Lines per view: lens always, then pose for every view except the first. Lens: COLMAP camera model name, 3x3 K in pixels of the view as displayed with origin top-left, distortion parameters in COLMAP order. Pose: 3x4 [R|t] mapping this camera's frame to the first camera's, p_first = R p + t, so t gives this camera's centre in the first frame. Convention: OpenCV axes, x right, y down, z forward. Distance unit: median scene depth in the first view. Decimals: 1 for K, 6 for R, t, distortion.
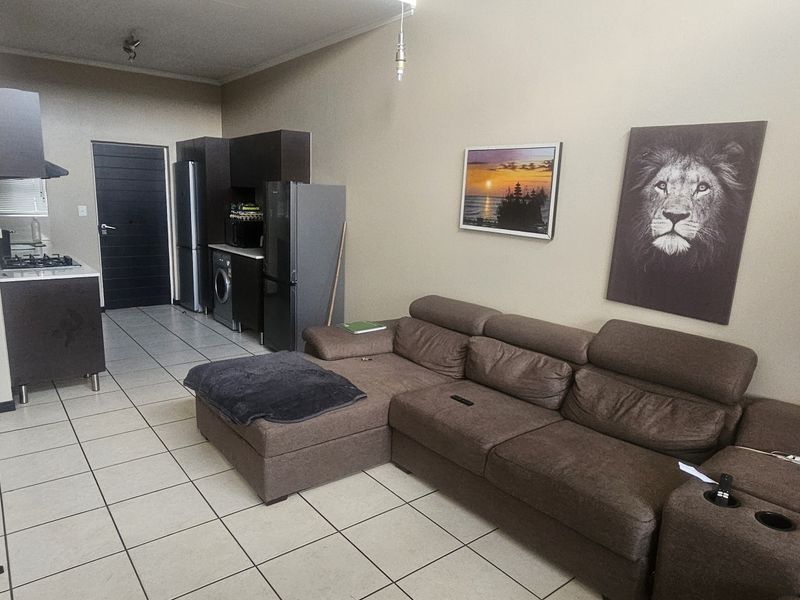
lens RADIAL K [[531.6, 0, 382.3], [0, 531.6, 300.6], [0, 0, 1]] dist [-0.002128, -0.003863]
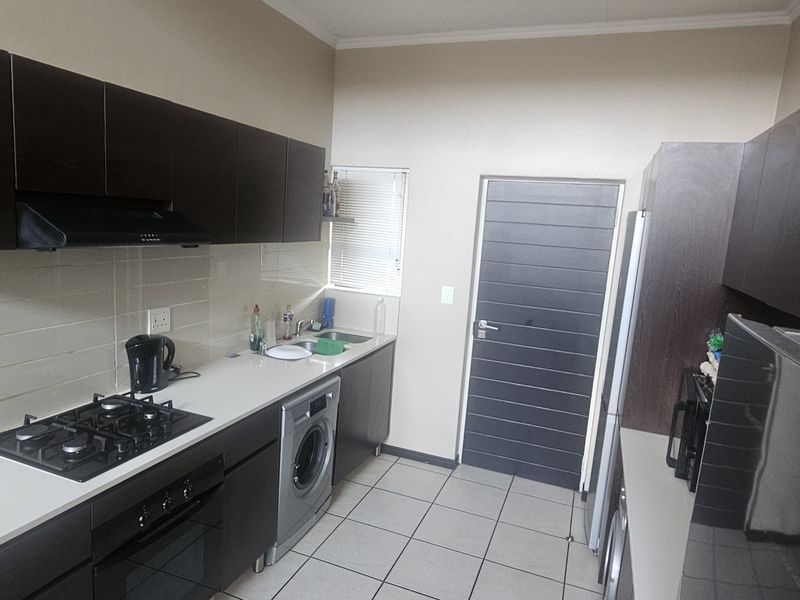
lens RADIAL K [[531.6, 0, 382.3], [0, 531.6, 300.6], [0, 0, 1]] dist [-0.002128, -0.003863]
pose [[0.504171, 0.139915, -0.852195, -0.102750], [-0.212941, 0.976461, 0.034338, -0.167719], [0.836940, 0.164156, 0.522097, 0.635716]]
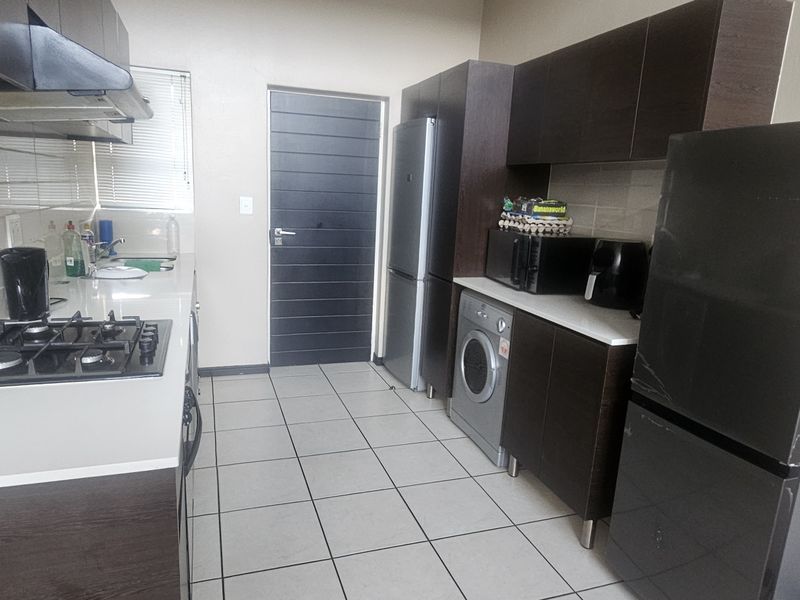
lens RADIAL K [[531.6, 0, 382.3], [0, 531.6, 300.6], [0, 0, 1]] dist [-0.002128, -0.003863]
pose [[0.945659, 0.081215, -0.314853, -0.225632], [-0.079048, 0.996677, 0.019668, -0.086878], [0.315404, 0.006289, 0.948937, 0.485365]]
